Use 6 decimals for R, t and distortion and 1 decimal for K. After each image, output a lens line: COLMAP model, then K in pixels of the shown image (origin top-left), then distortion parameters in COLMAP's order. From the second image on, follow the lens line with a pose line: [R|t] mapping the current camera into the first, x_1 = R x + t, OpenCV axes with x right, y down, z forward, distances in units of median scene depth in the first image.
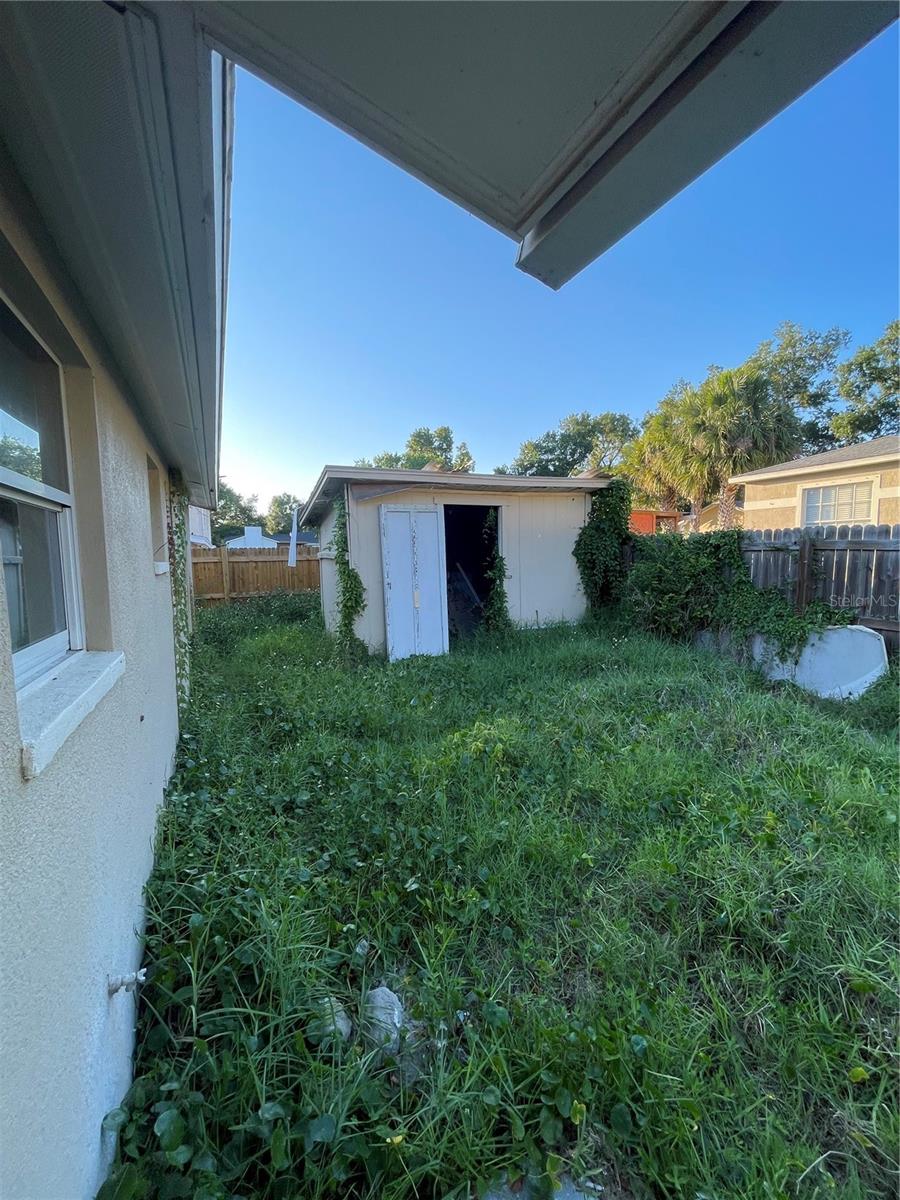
lens RADIAL K [[486.7, 0, 446.9], [0, 486.7, 595.5], [0, 0, 1]] dist [-0.002885, 0.001221]
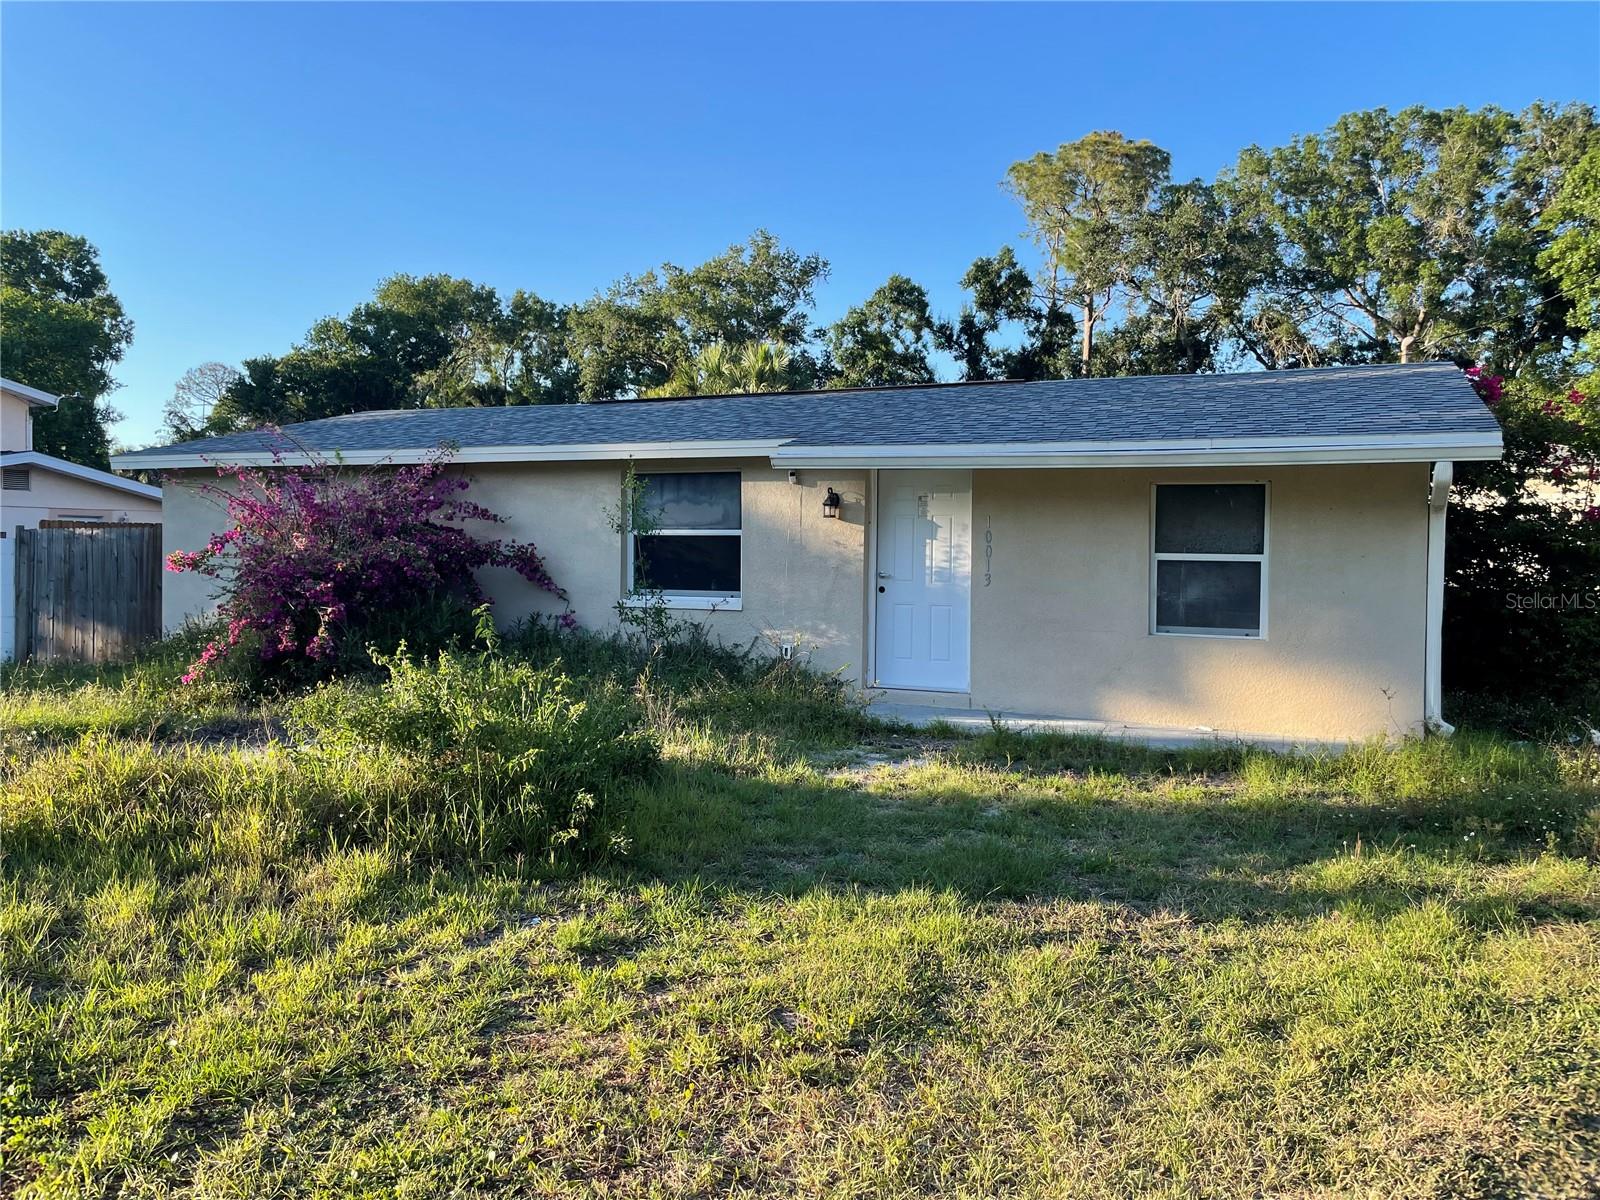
lens RADIAL K [[1224.6, 0, 782.1], [0, 1224.6, 565.0], [0, 0, 1]] dist [0.062583, -0.054579]
pose [[0.765670, 0.010073, 0.643155, -6.135715], [0.033903, 0.997856, -0.055990, 0.441240], [-0.642340, 0.064675, 0.763686, -5.202007]]
